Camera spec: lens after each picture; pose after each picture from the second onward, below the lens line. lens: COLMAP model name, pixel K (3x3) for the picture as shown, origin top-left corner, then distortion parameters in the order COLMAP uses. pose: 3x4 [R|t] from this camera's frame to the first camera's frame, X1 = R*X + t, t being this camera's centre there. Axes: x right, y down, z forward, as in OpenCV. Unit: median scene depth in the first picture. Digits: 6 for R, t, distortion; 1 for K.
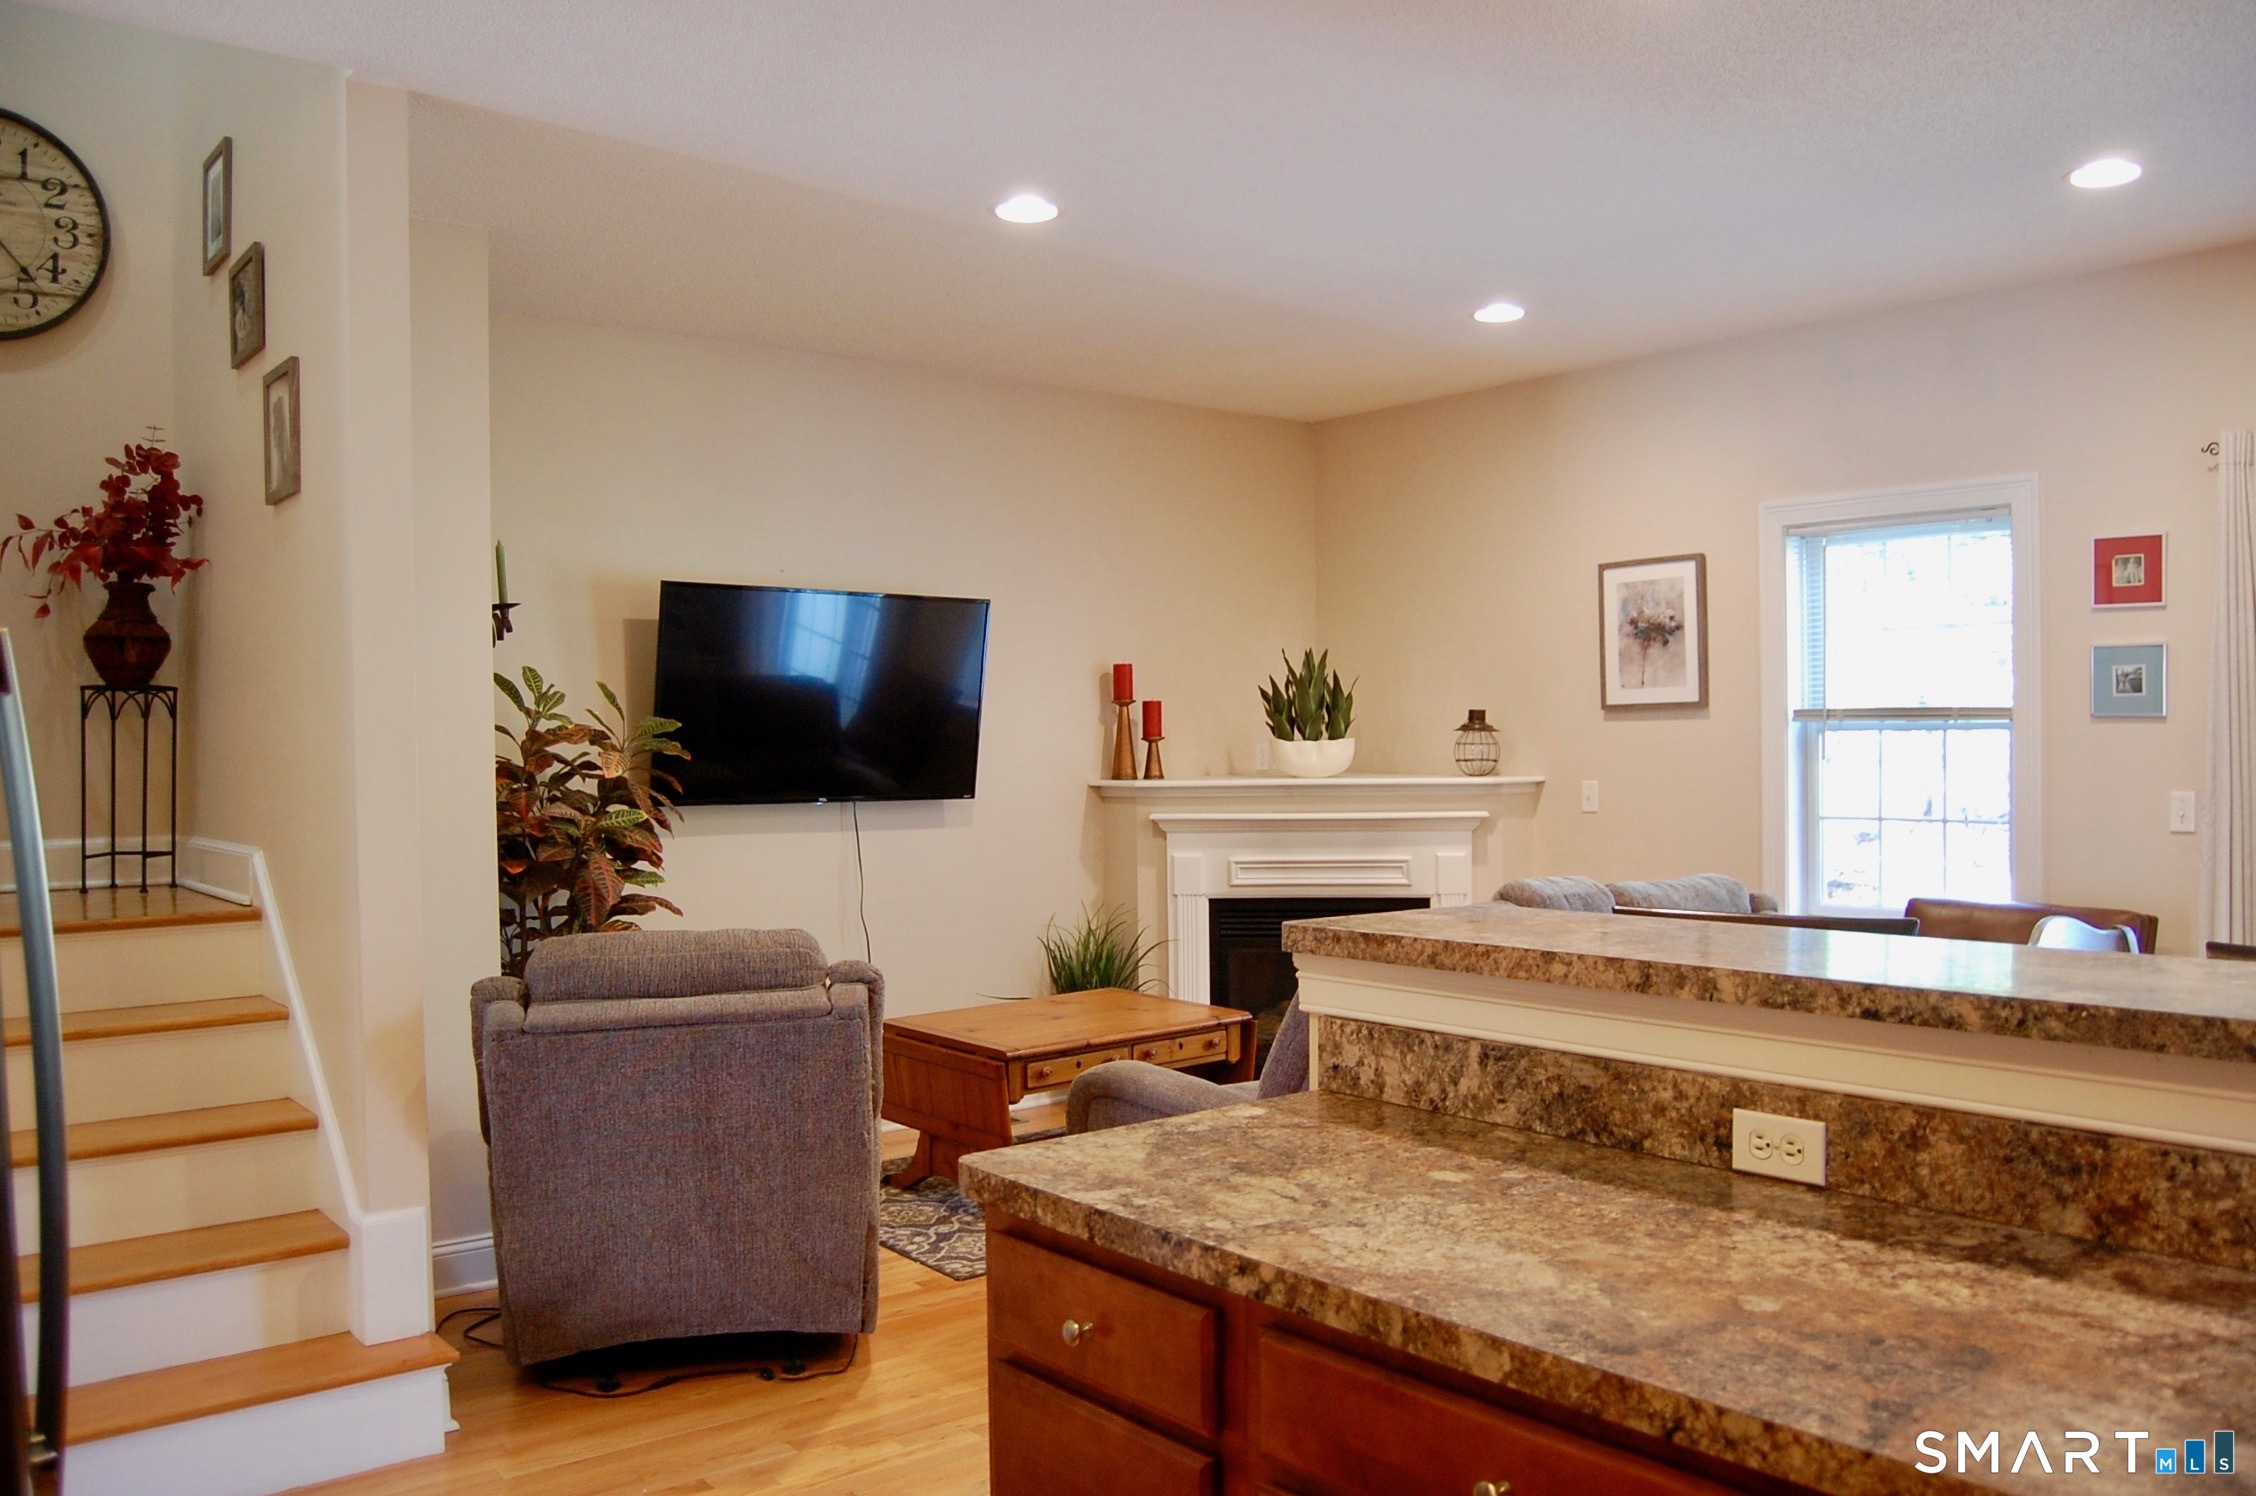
lens RADIAL K [[1768.6, 0, 1129.6], [0, 1768.6, 747.6], [0, 0, 1]] dist [-0.087669, -0.004144]
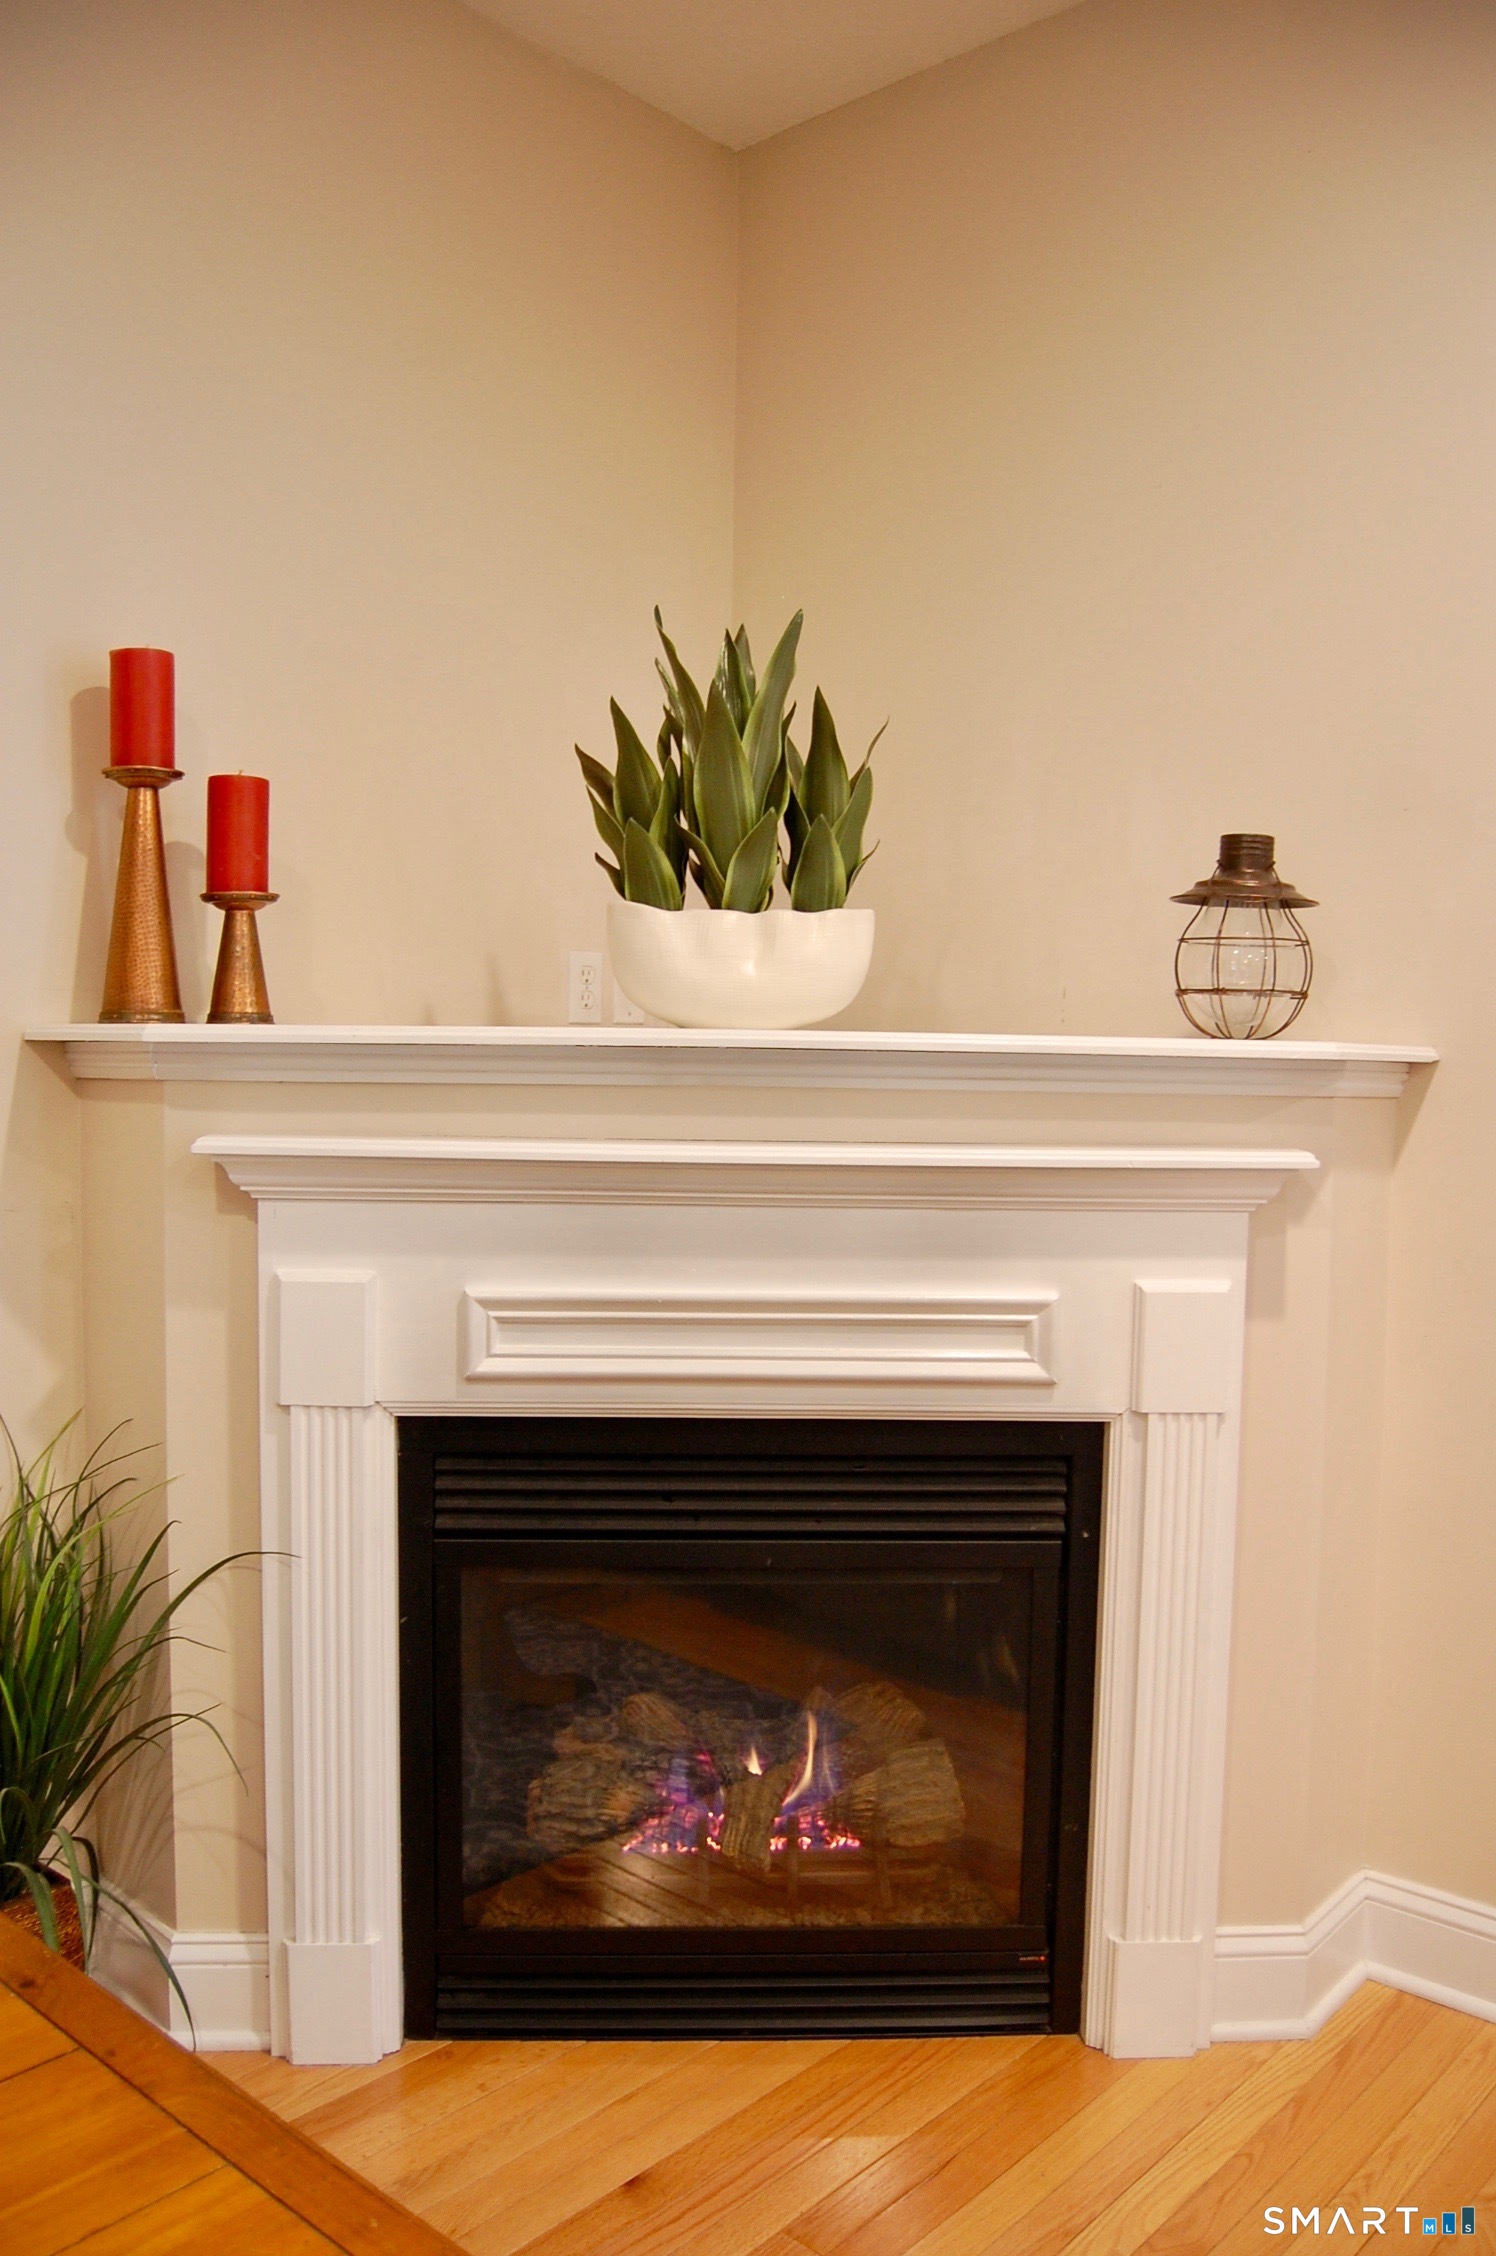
lens RADIAL K [[1768.6, 0, 751.9], [0, 1768.6, 1134.5], [0, 0, 1]] dist [-0.087669, -0.004144]
pose [[0.986469, 0.018829, 0.162865, 0.054537], [-0.027276, 0.998387, 0.049789, 0.019684], [-0.161665, -0.053558, 0.985391, 0.686094]]
